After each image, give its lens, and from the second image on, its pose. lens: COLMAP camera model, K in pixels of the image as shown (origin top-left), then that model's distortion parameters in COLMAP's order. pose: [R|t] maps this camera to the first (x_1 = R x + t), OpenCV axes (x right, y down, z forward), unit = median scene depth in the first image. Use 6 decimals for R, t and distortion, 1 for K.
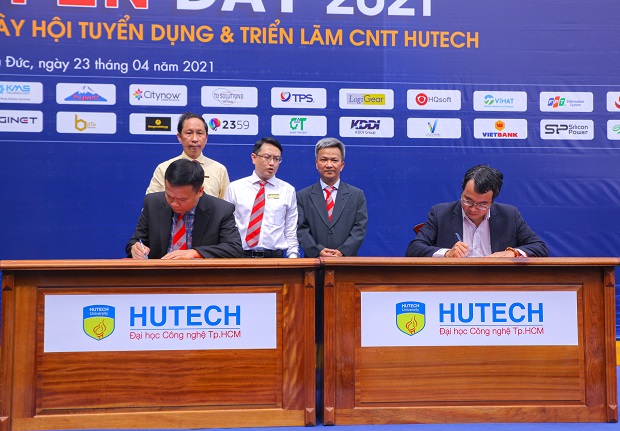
lens RADIAL K [[1056.3, 0, 336.1], [0, 1056.3, 230.4], [0, 0, 1]] dist [0.108303, 0.279916]
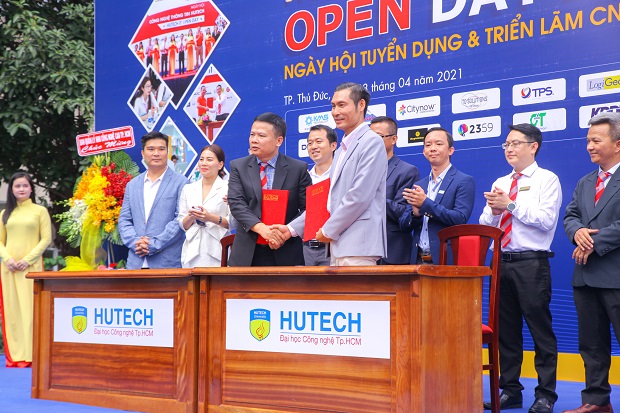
lens RADIAL K [[1101.8, 0, 281.4], [0, 1101.8, 207.3], [0, 0, 1]] dist [0.067699, 0.437355]
pose [[0.657814, -0.048378, -0.751625, 0.558232], [0.034751, 0.998822, -0.033874, 0.002701], [0.752378, -0.003837, 0.658720, 0.179323]]
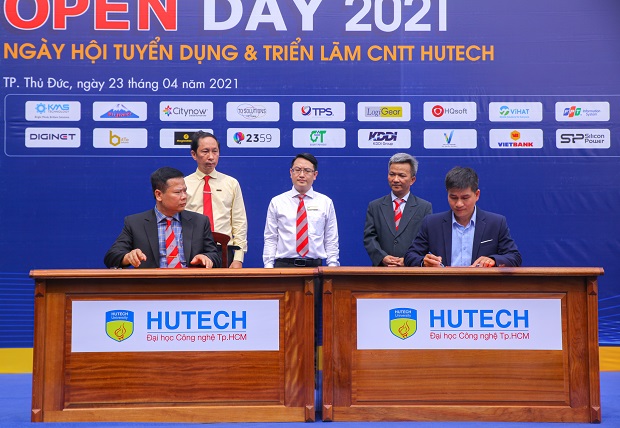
lens RADIAL K [[1088.1, 0, 296.9], [0, 1088.1, 214.2], [0, 0, 1]] dist [0.131592, 0.244285]
pose [[0.996281, -0.004366, -0.086050, 0.035905], [0.002997, 0.999867, -0.016030, -0.006738], [0.086108, 0.015712, 0.996162, -0.074562]]
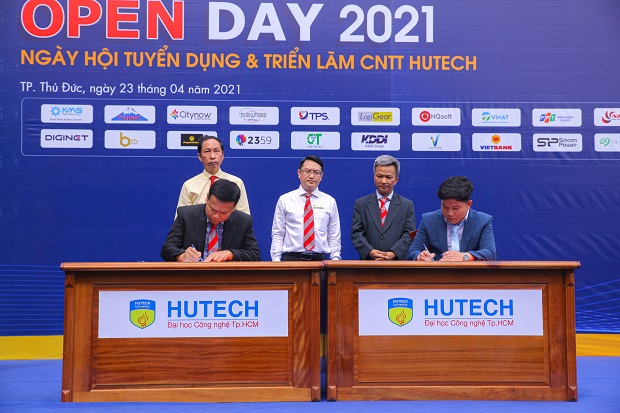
lens RADIAL K [[1044.3, 0, 311.2], [0, 1044.3, 207.3], [0, 0, 1]] dist [0.147625, 0.121627]
pose [[0.998552, -0.000746, -0.053783, 0.020549], [-0.000167, 0.999856, -0.016956, -0.009051], [0.053788, 0.016940, 0.998409, -0.113963]]
